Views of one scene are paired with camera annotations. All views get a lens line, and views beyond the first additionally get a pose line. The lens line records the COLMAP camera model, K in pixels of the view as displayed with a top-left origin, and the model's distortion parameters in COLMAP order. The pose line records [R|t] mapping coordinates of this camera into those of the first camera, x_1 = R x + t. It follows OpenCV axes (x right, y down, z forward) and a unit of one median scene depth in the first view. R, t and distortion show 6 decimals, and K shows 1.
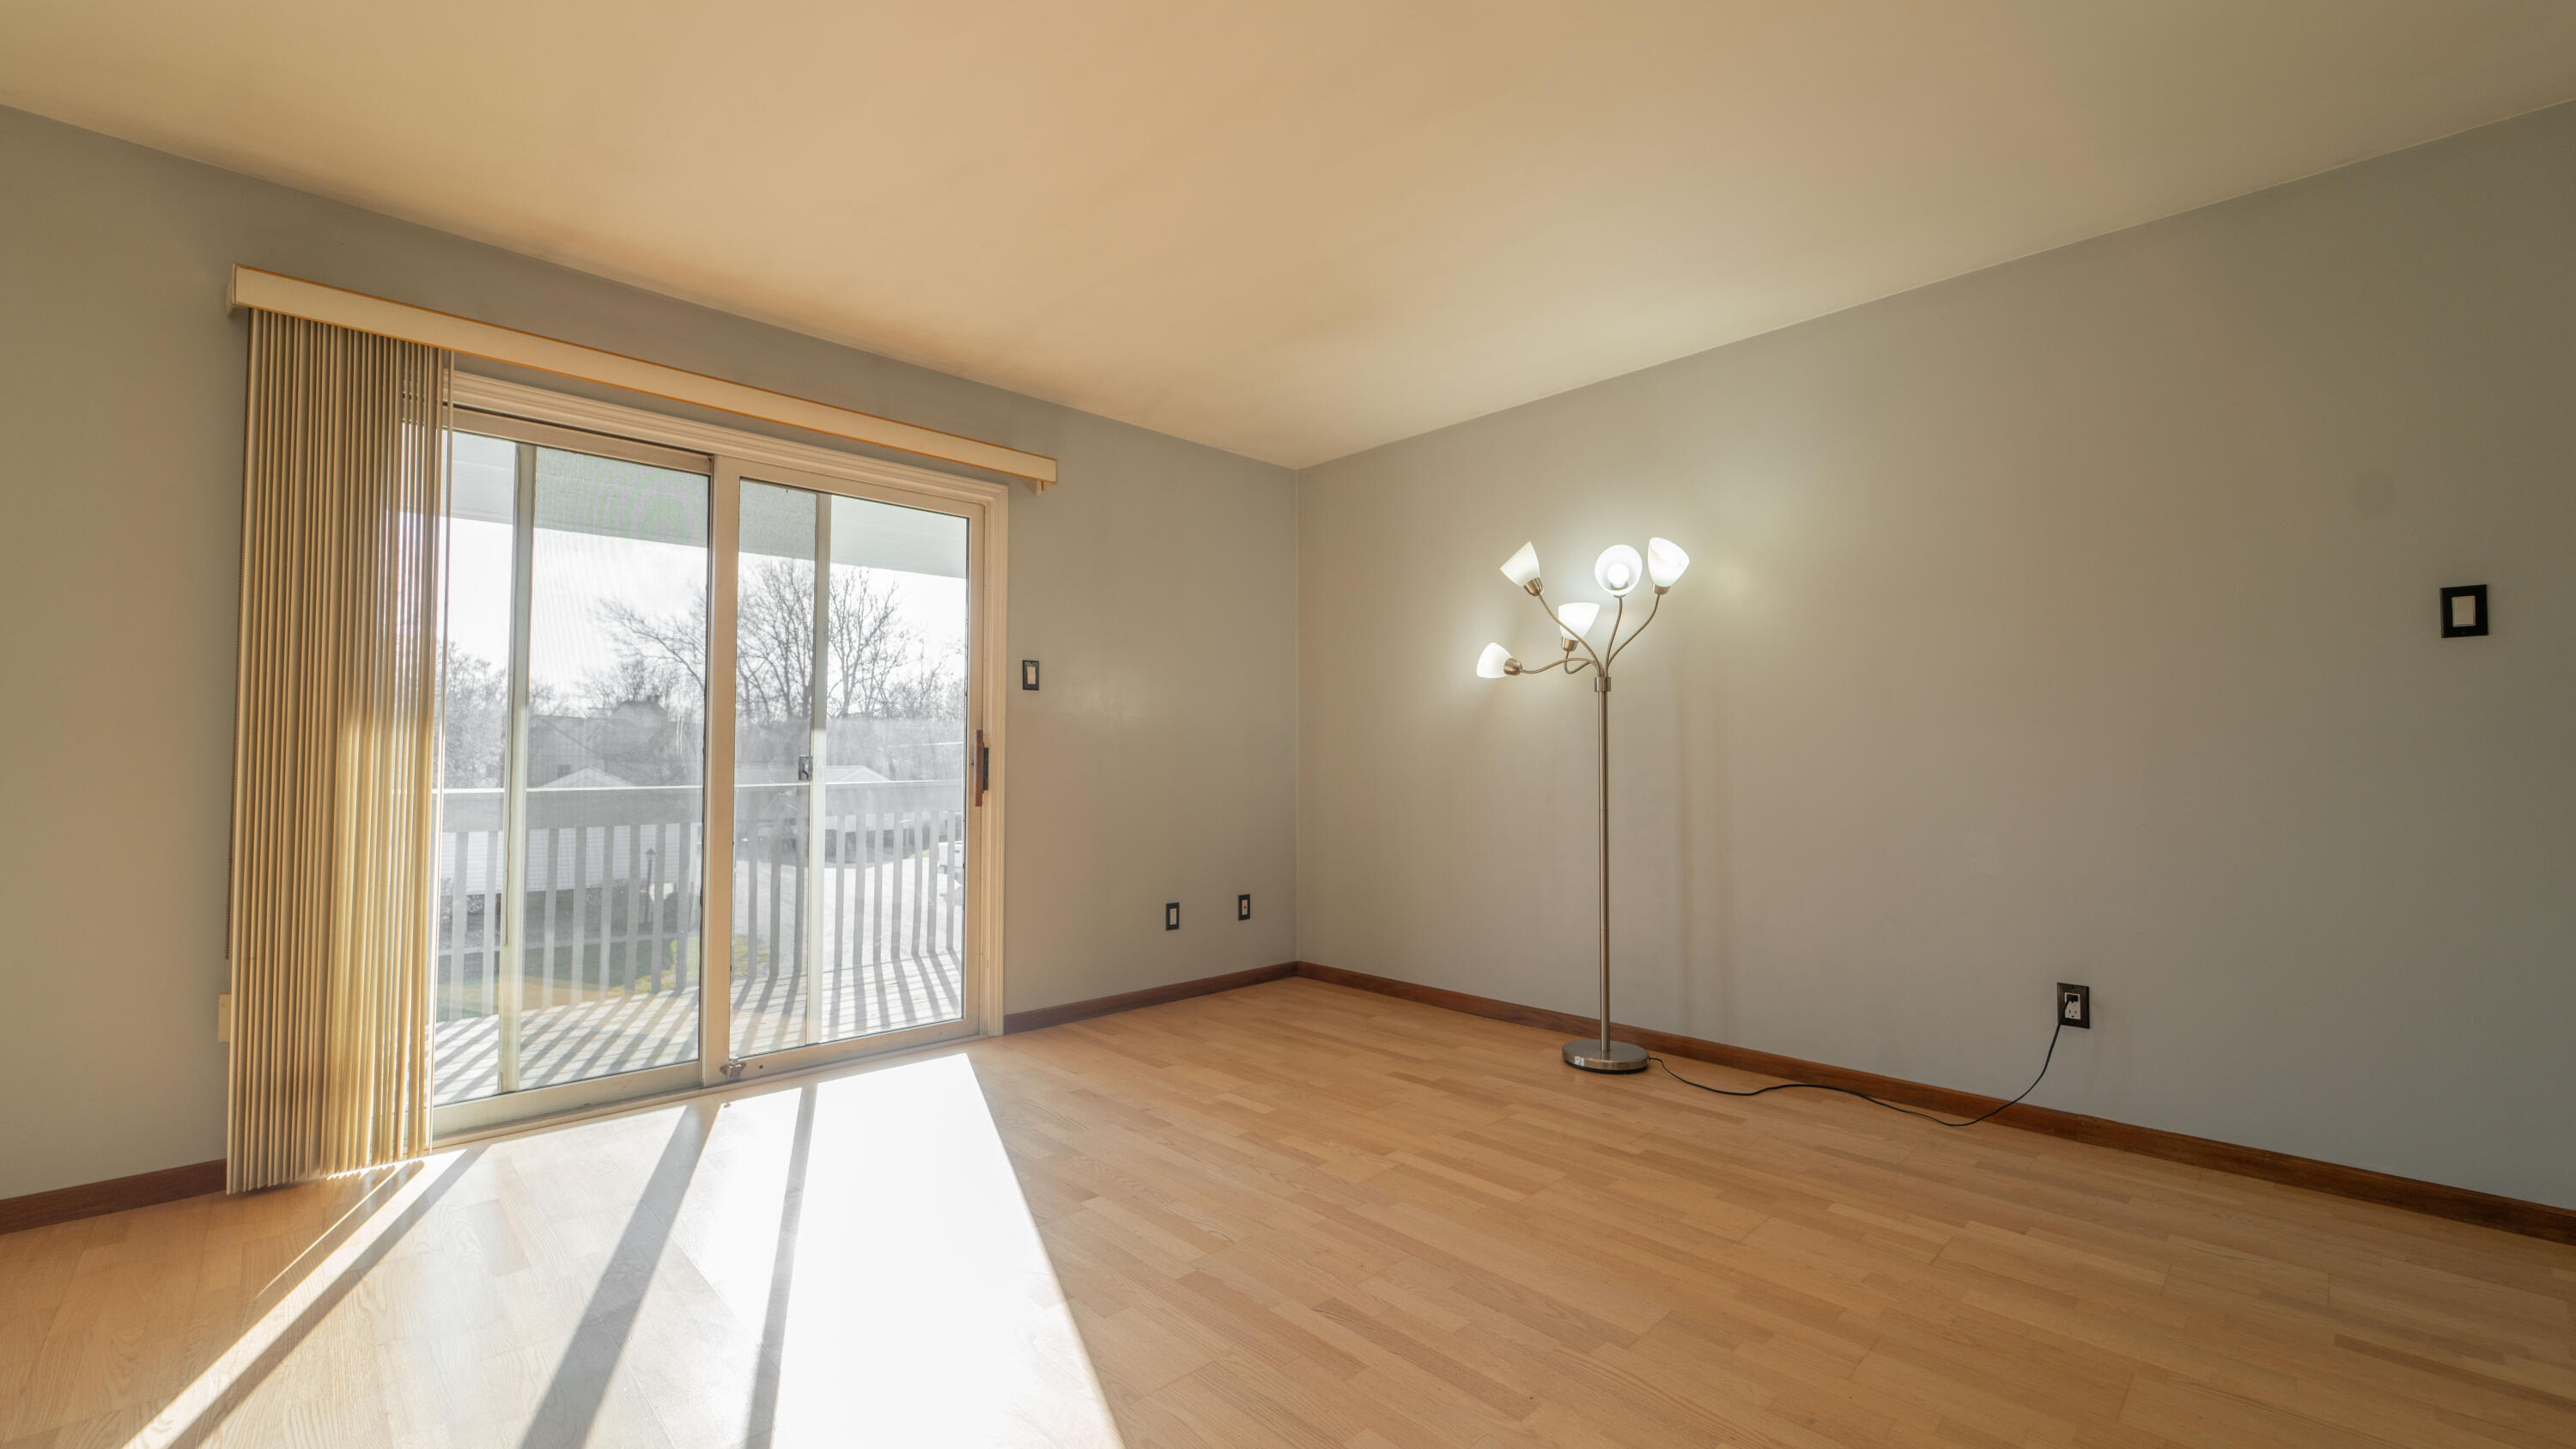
lens RADIAL K [[1023.2, 0, 1290.3], [0, 1023.2, 733.5], [0, 0, 1]] dist [-0.000859, -0.000733]
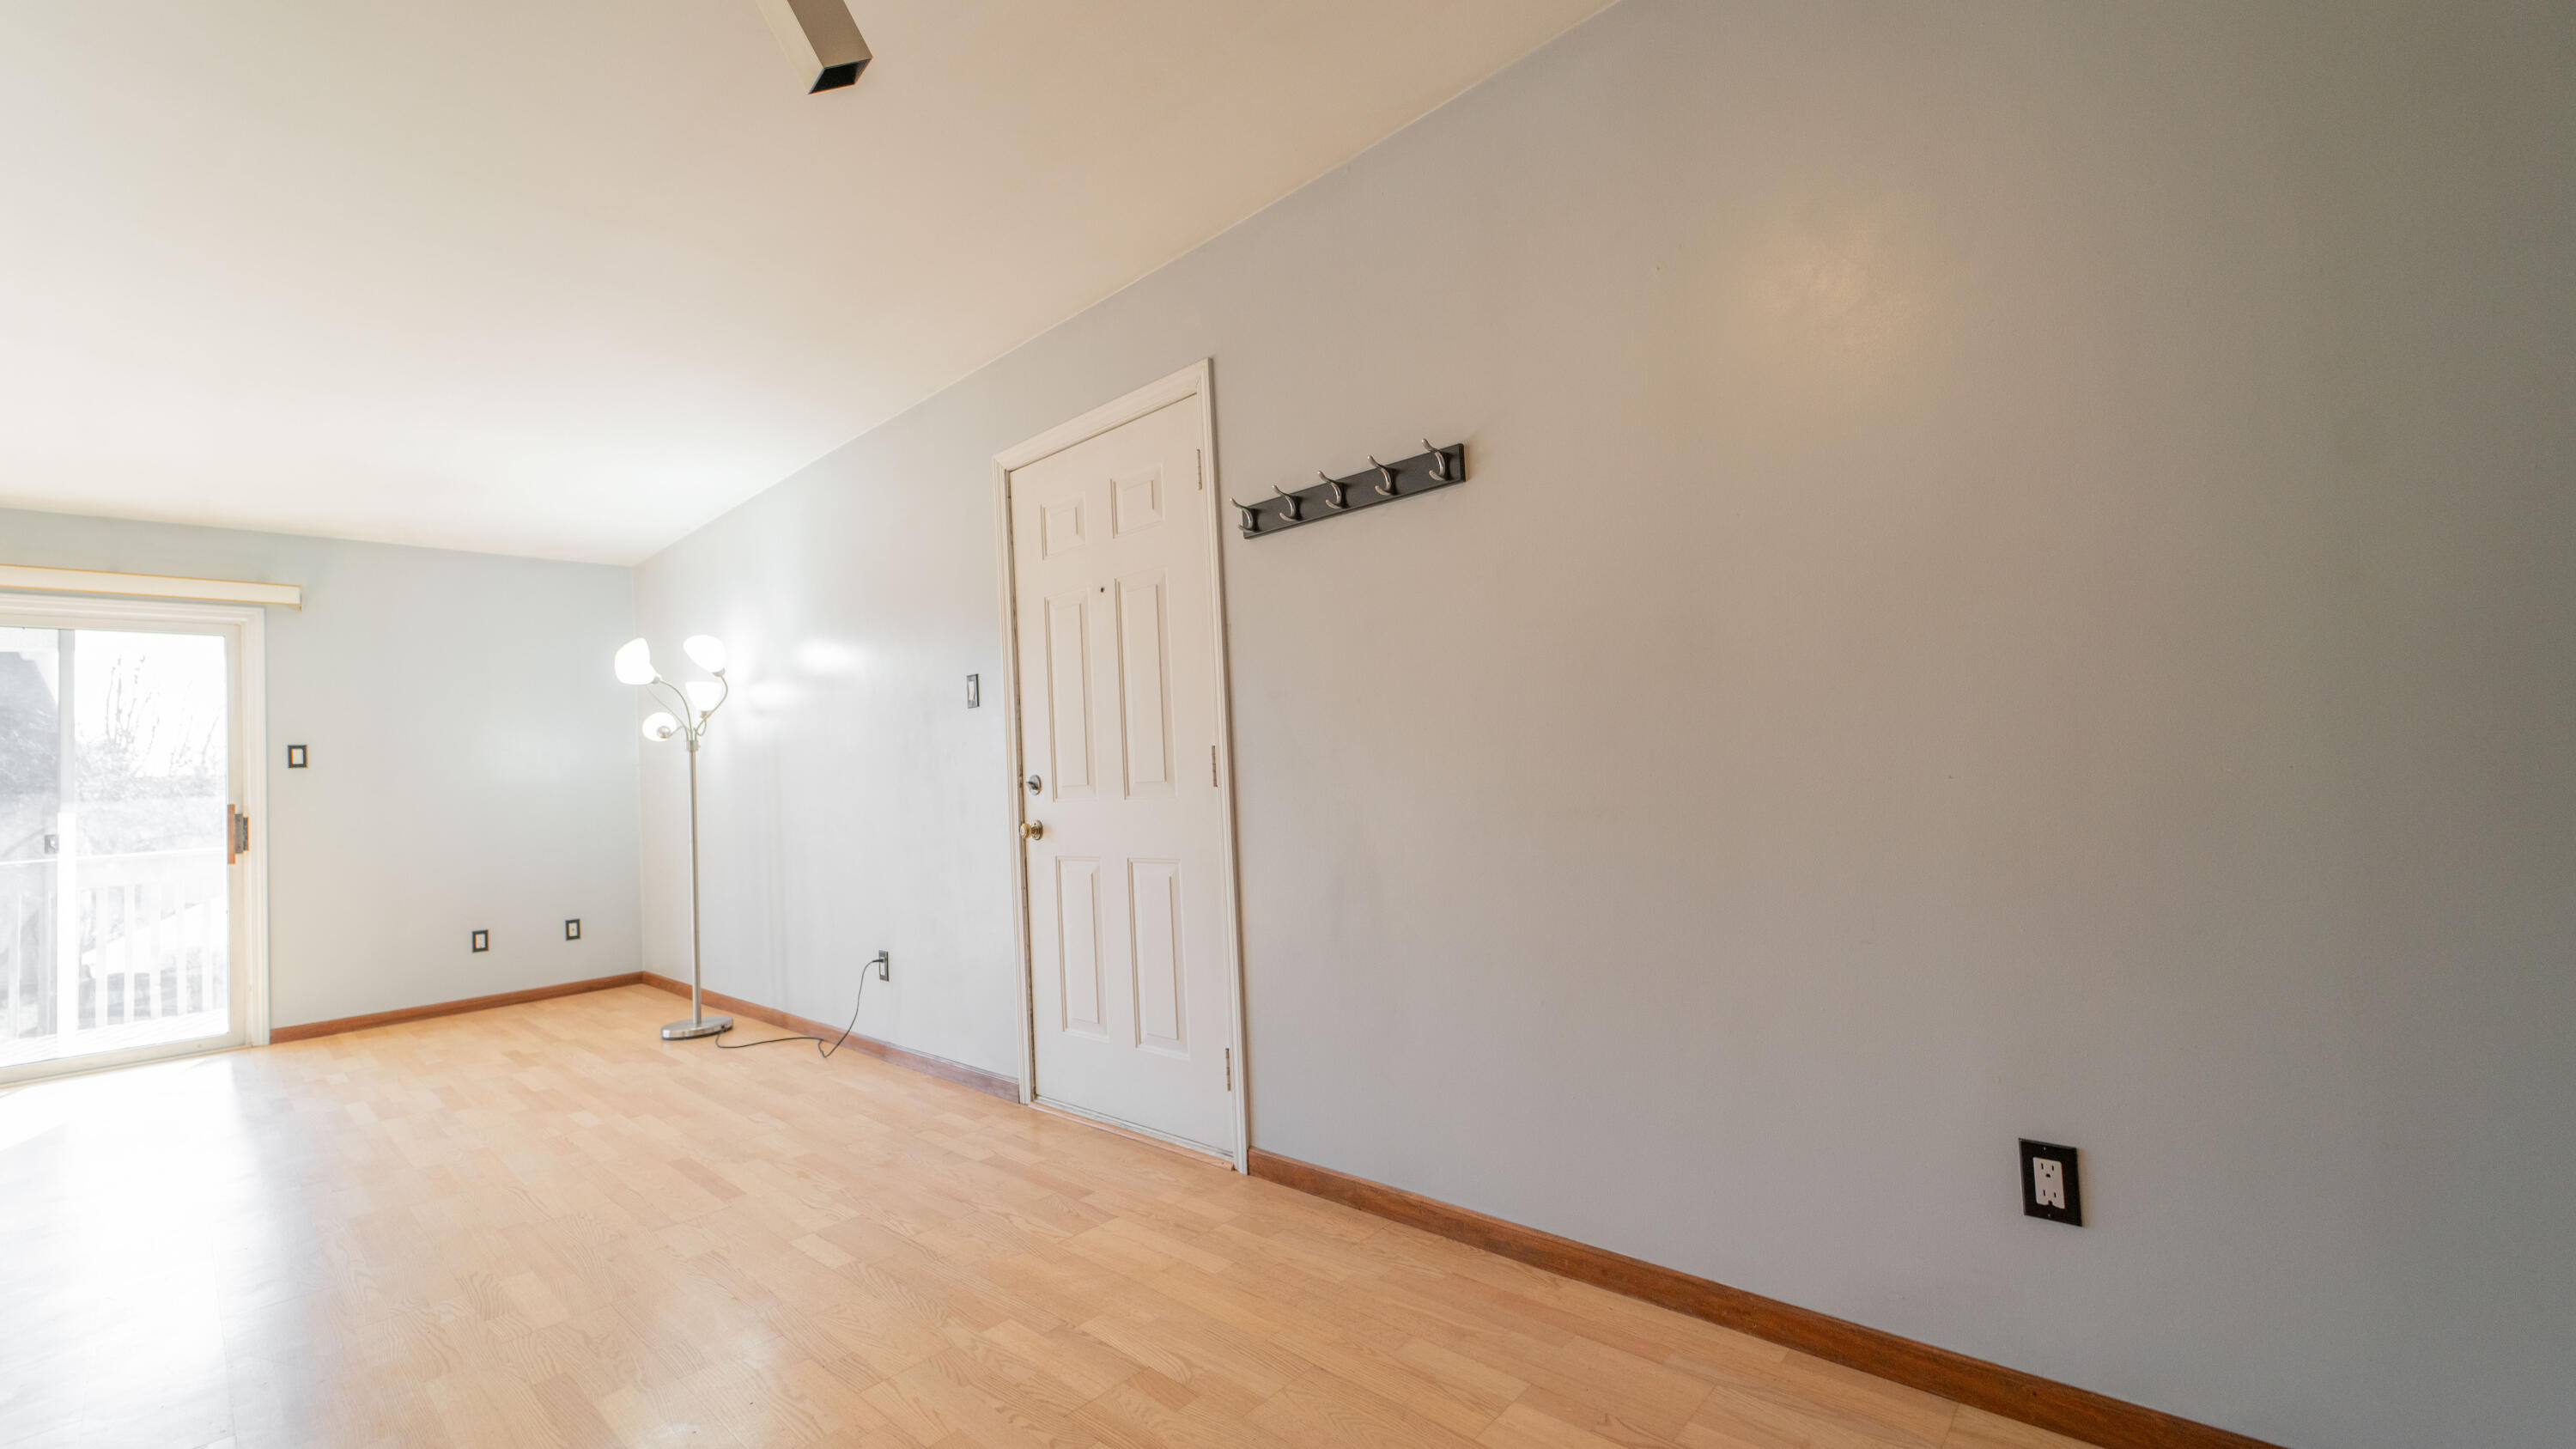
lens RADIAL K [[1023.2, 0, 1290.3], [0, 1023.2, 733.5], [0, 0, 1]] dist [-0.000859, -0.000733]
pose [[0.996520, -0.052124, 0.065046, 0.895413], [0.052518, 0.998610, -0.004358, -0.016596], [-0.064728, 0.007759, 0.997873, -0.332852]]
